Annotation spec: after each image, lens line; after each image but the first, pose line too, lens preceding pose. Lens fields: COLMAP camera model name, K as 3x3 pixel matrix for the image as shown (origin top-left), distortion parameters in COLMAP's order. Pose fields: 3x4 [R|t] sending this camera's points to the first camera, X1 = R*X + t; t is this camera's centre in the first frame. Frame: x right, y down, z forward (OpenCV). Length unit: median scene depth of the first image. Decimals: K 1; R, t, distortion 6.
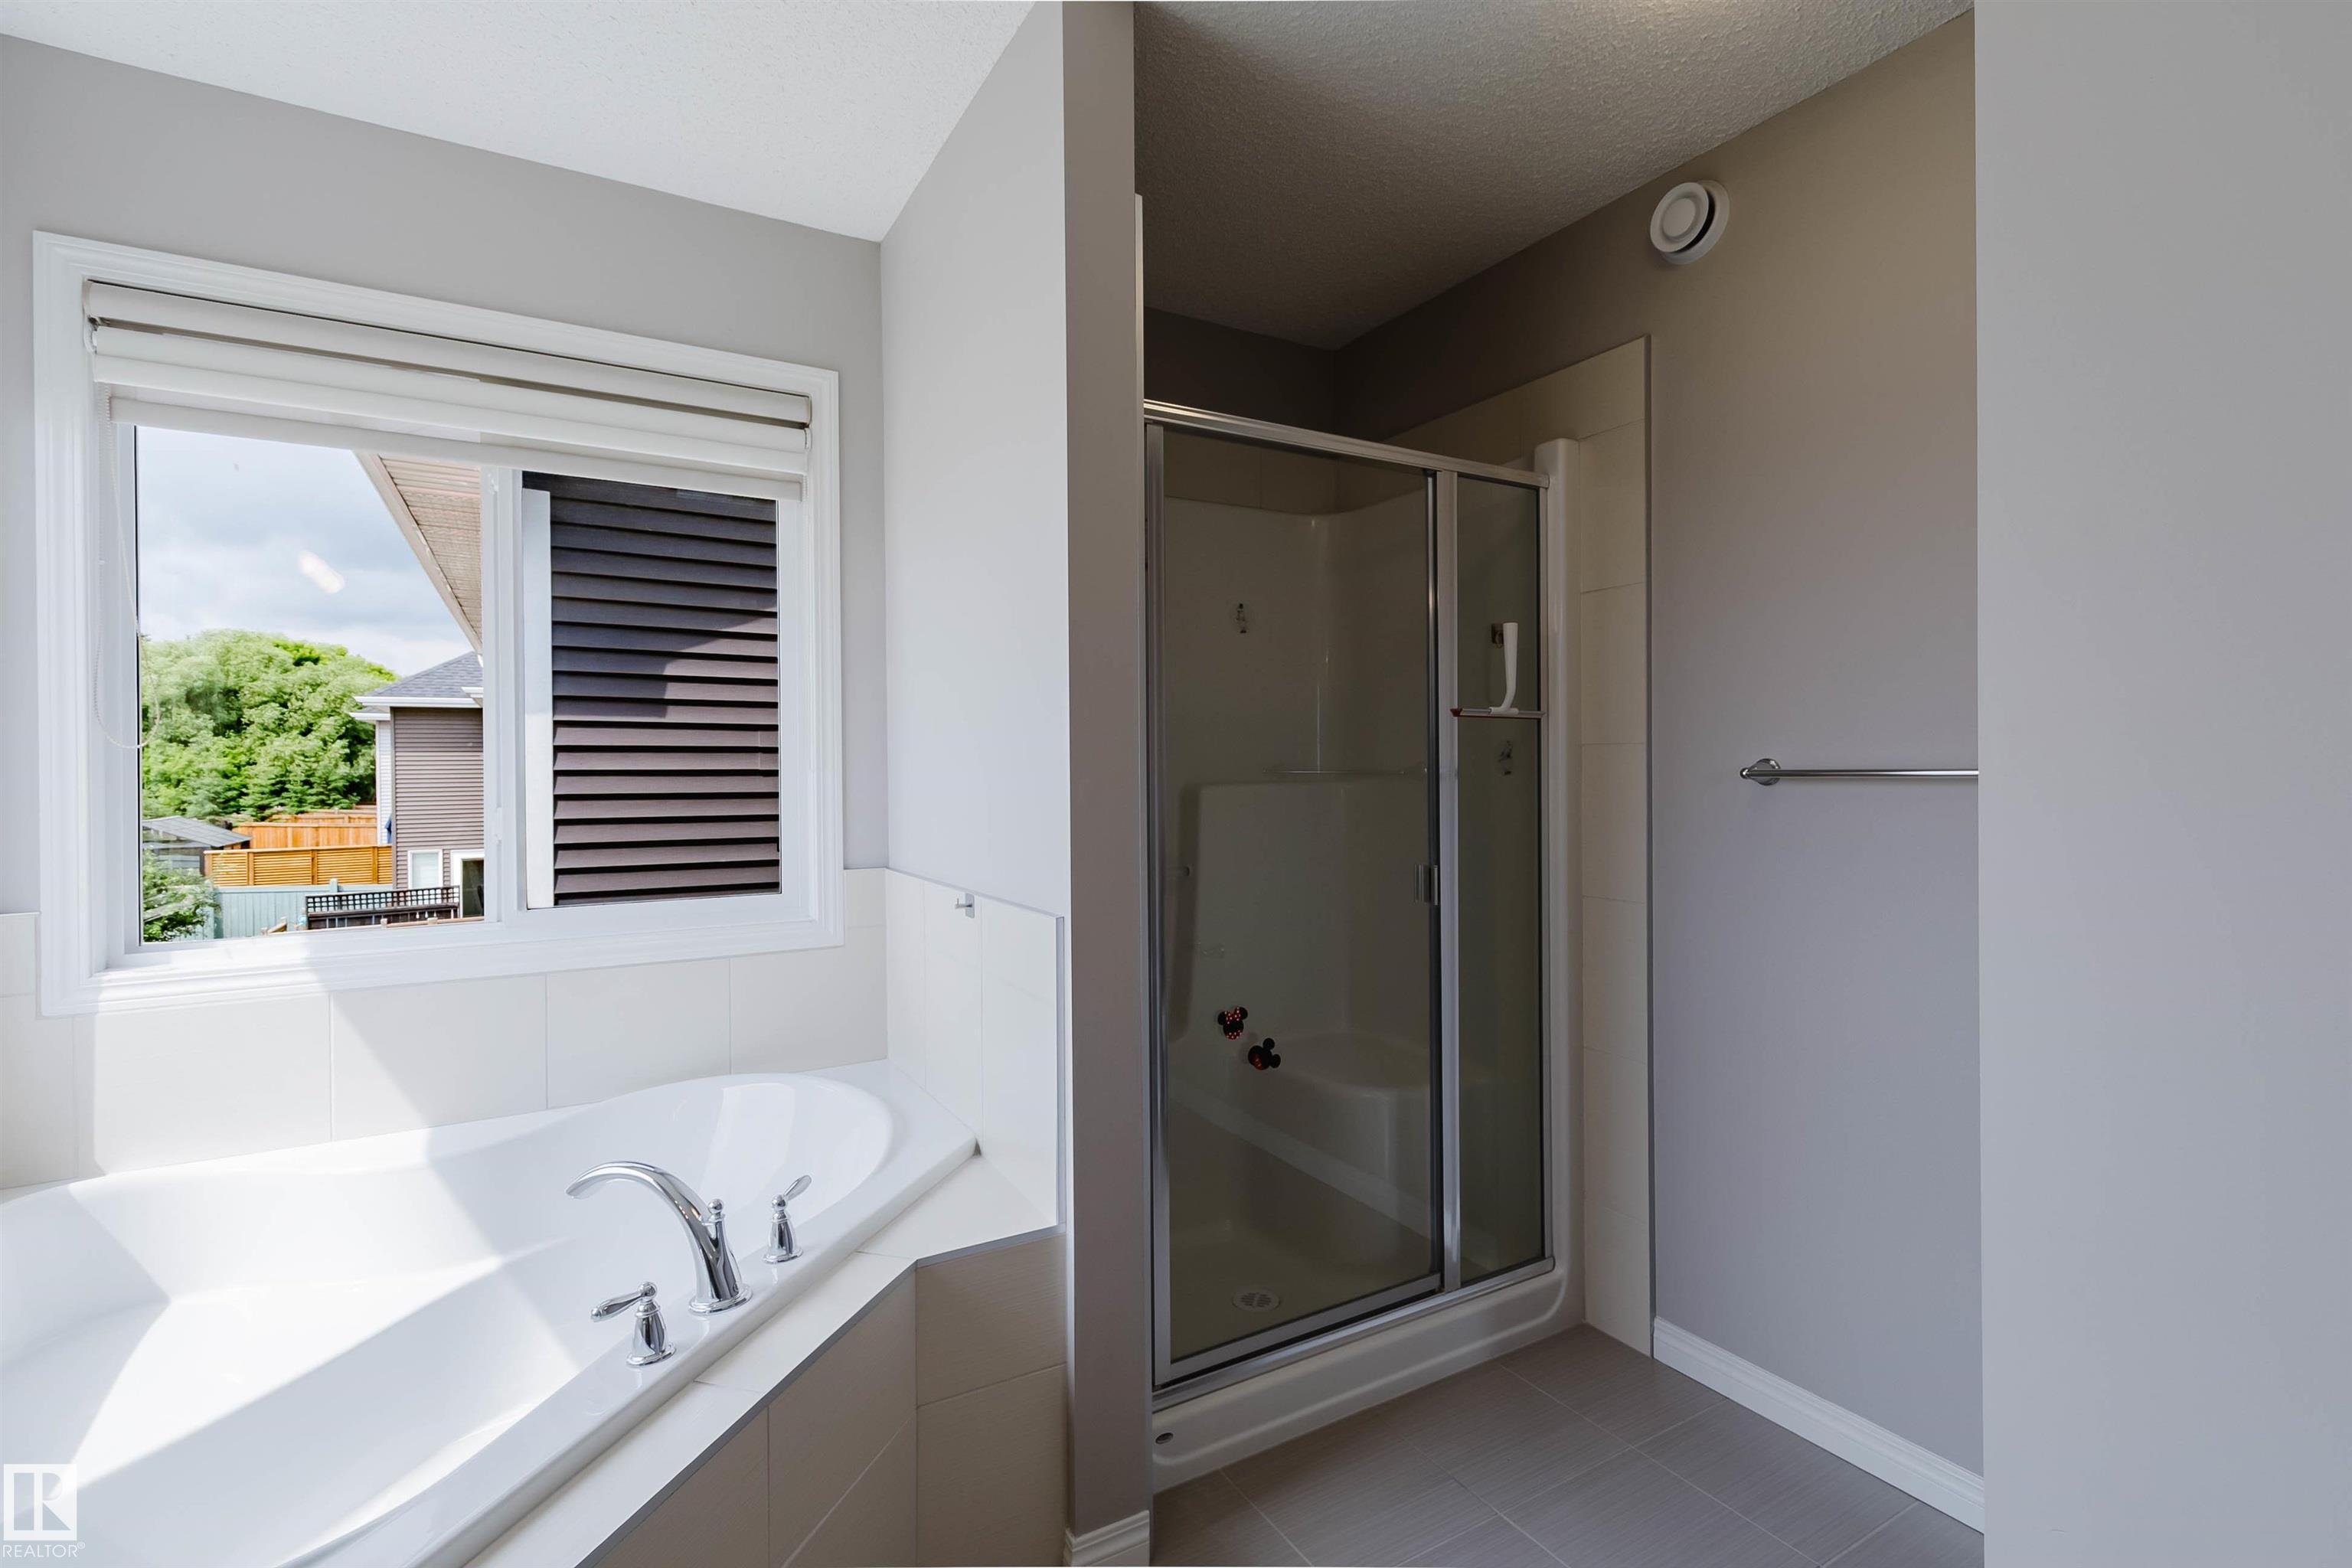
lens RADIAL K [[1069.4, 0, 1173.6], [0, 1069.4, 771.7], [0, 0, 1]] dist [0.003428, -0.000406]
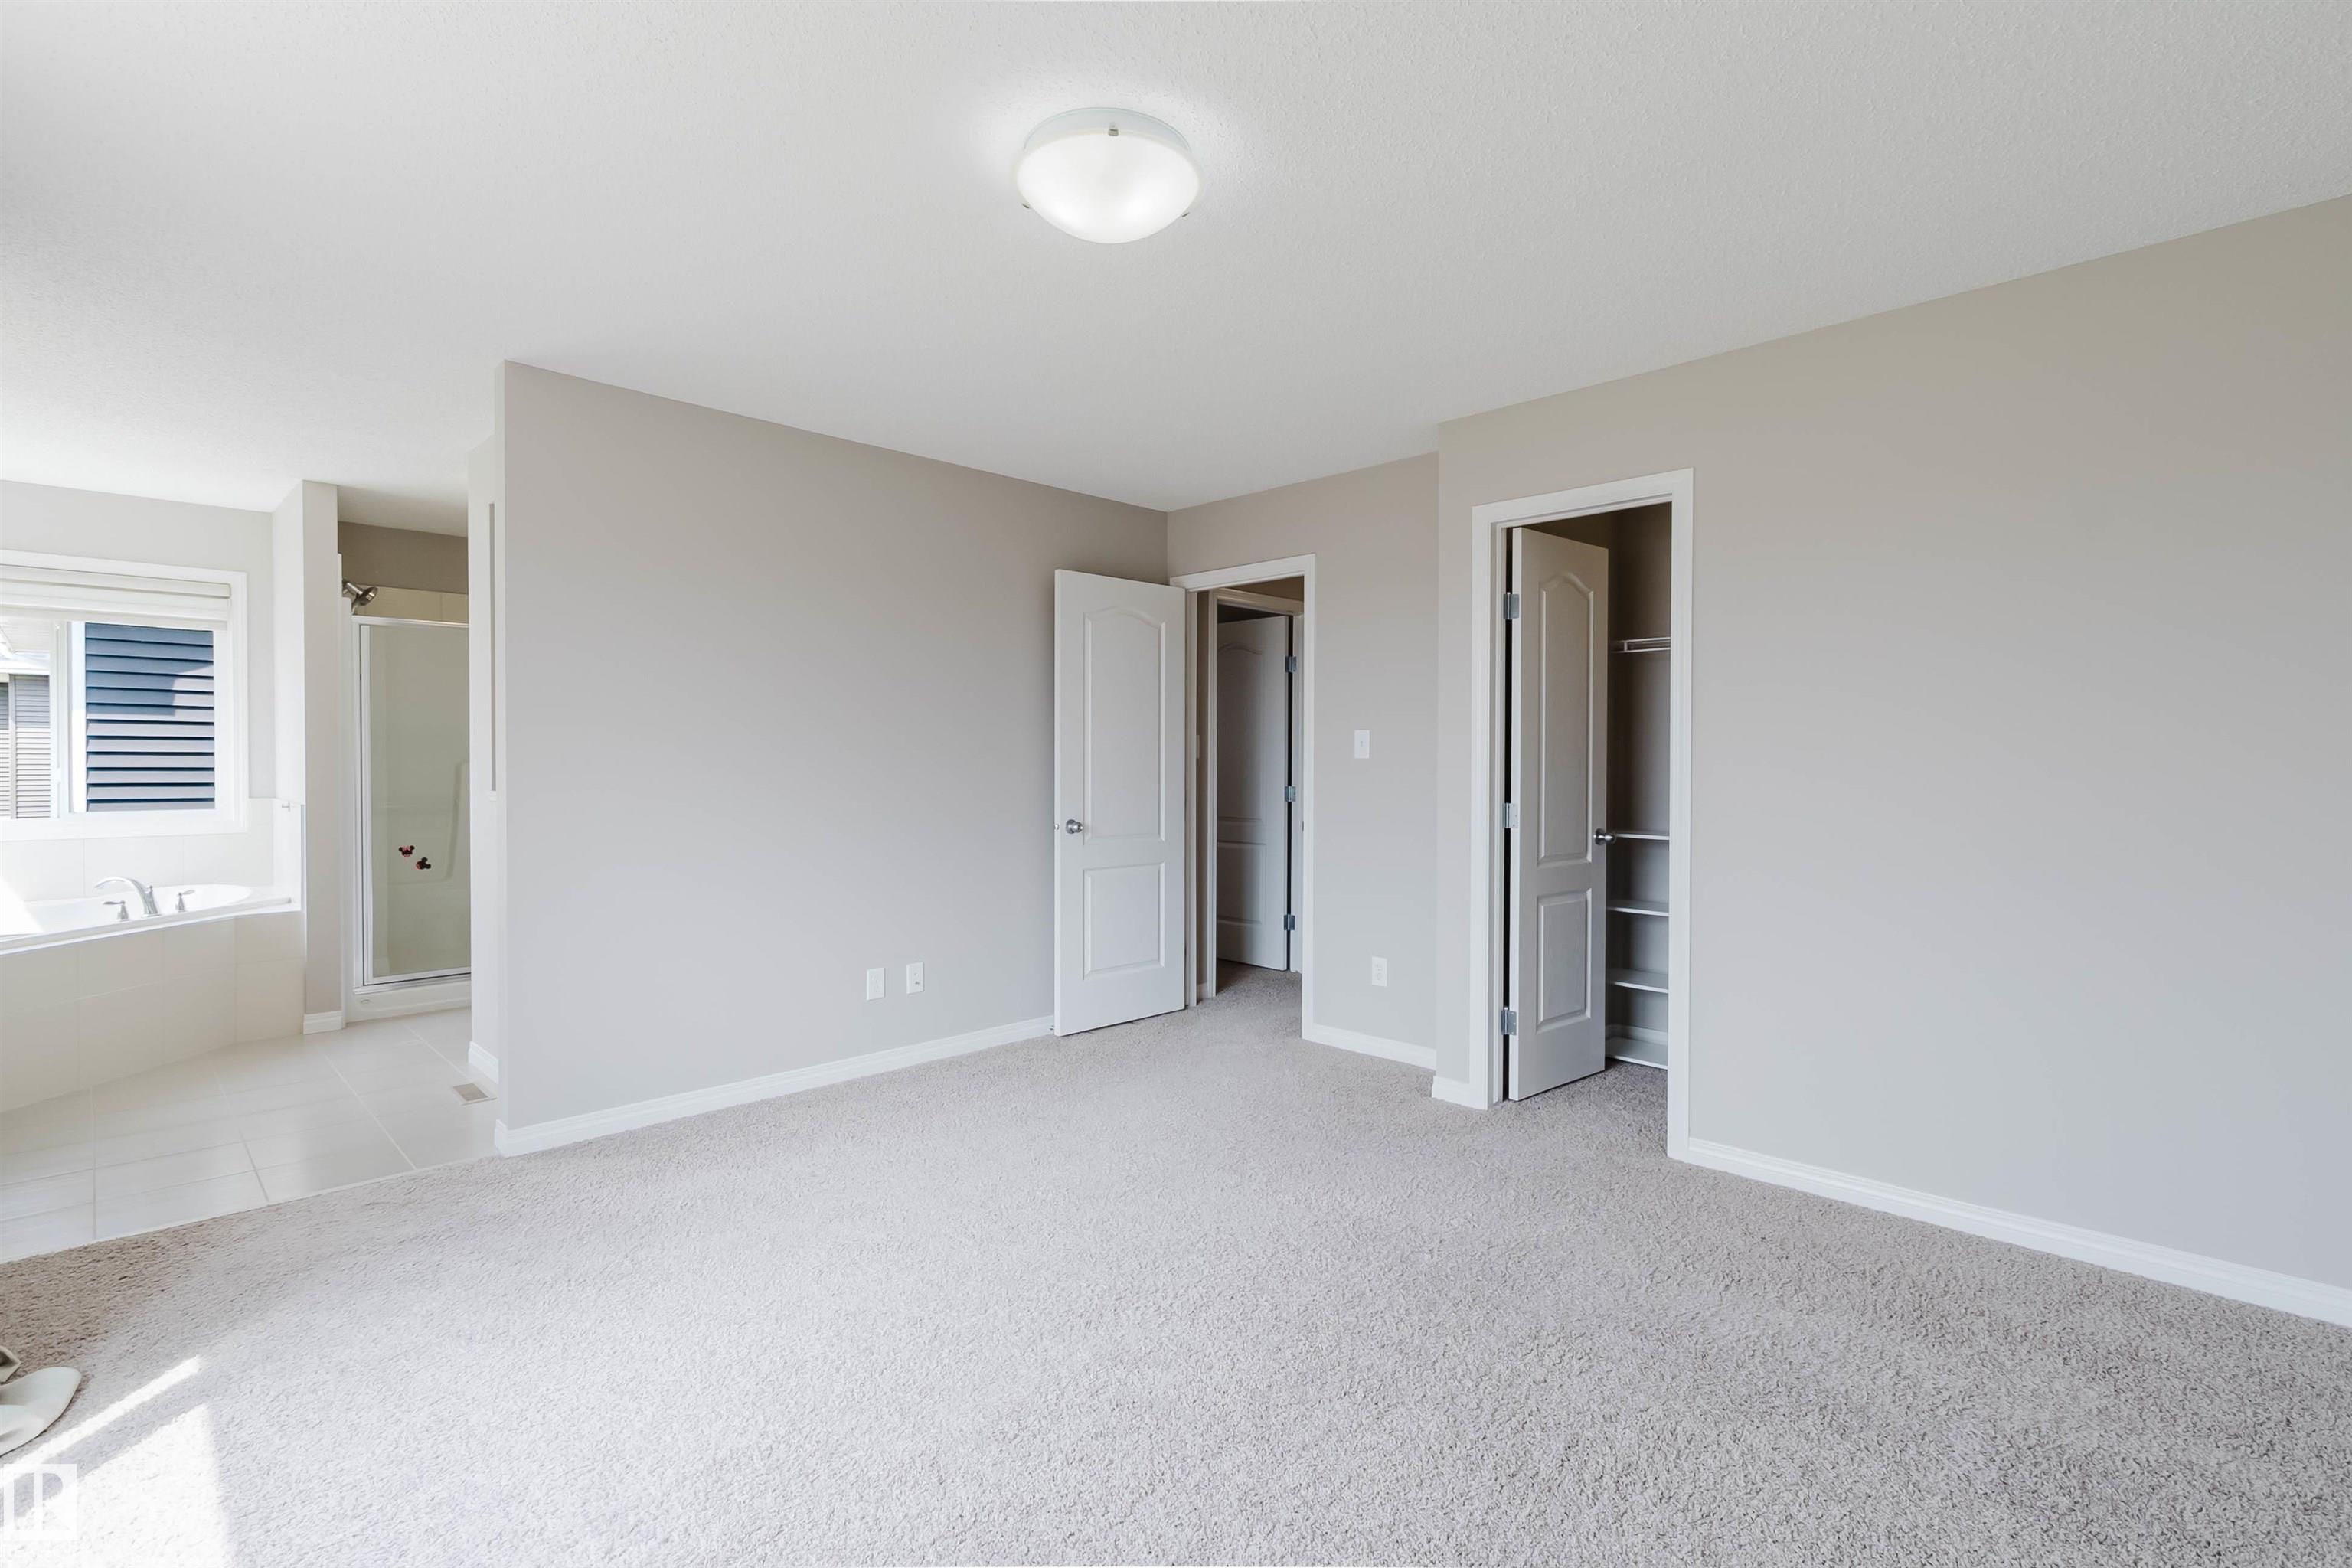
lens RADIAL K [[1069.4, 0, 1173.6], [0, 1069.4, 771.7], [0, 0, 1]] dist [0.003428, -0.000406]
pose [[0.963487, 0.014142, 0.267382, 0.135679], [-0.015872, 0.999865, 0.004310, -0.000028], [-0.267285, -0.008396, 0.963581, -0.237279]]
